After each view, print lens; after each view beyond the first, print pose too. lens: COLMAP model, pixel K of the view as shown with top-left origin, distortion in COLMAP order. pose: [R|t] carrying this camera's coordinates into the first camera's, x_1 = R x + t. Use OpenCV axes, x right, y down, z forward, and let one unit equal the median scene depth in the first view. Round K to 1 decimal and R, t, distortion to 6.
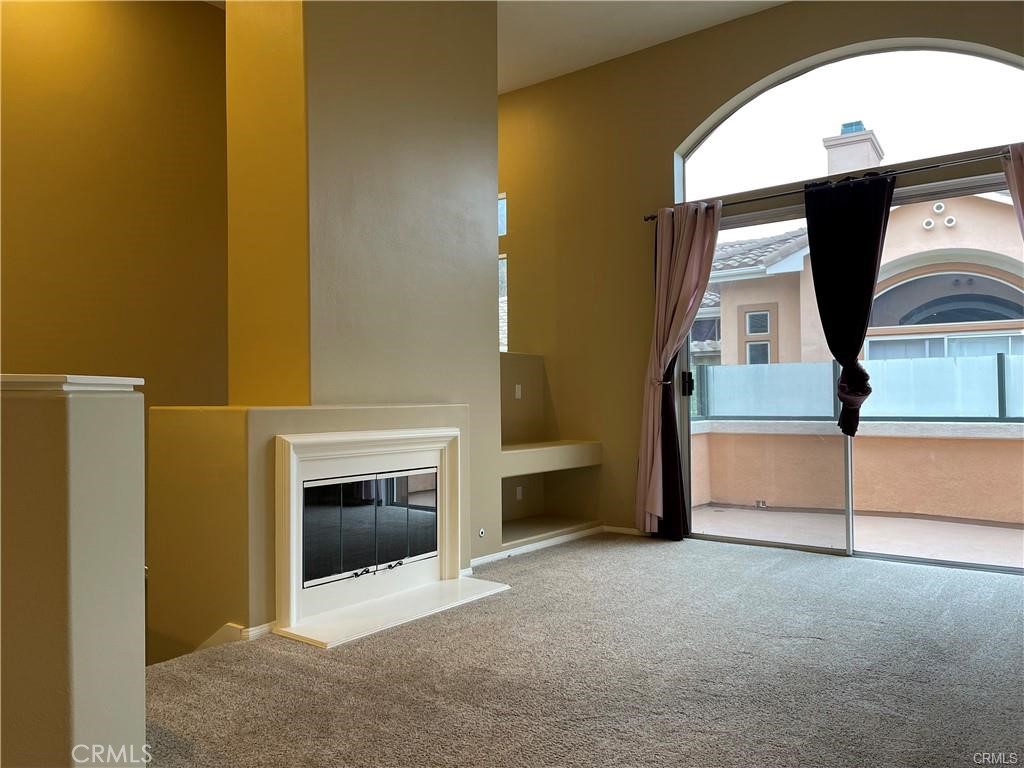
lens RADIAL K [[766.3, 0, 510.6], [0, 766.3, 387.0], [0, 0, 1]] dist [0.062308, -0.080748]
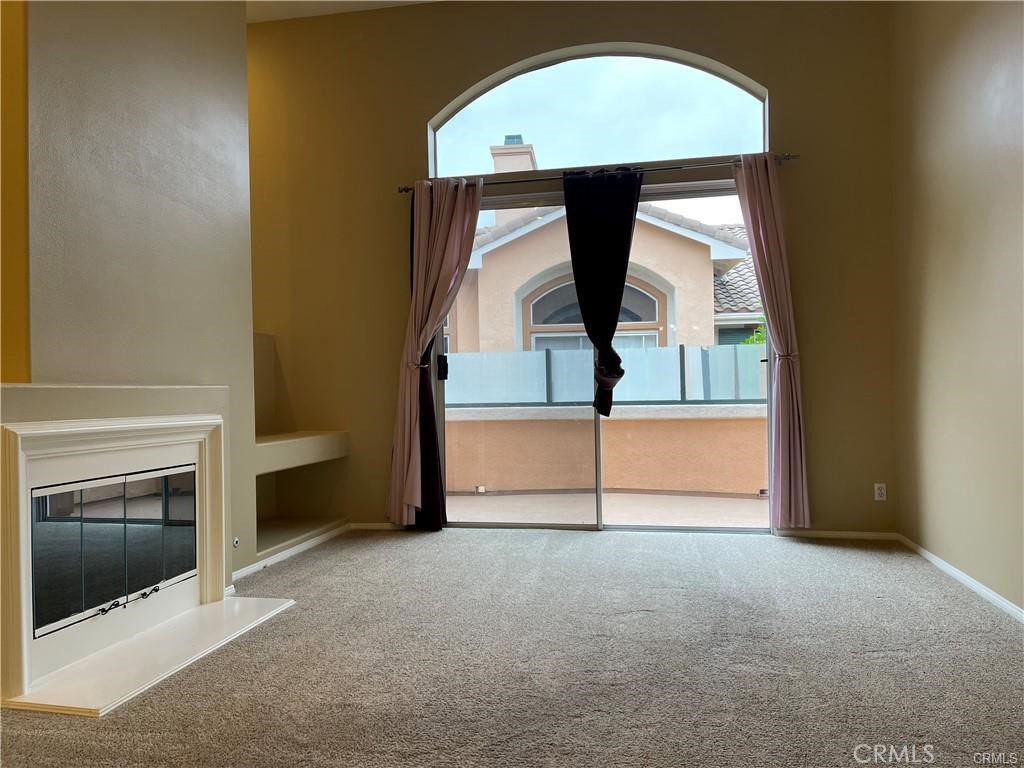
lens RADIAL K [[766.3, 0, 514.3], [0, 766.3, 389.2], [0, 0, 1]] dist [0.062308, -0.080748]
pose [[0.895269, -0.003921, 0.445509, -0.140965], [0.000688, 0.999972, 0.007418, 0.019061], [-0.445526, -0.006335, 0.895247, 0.121610]]
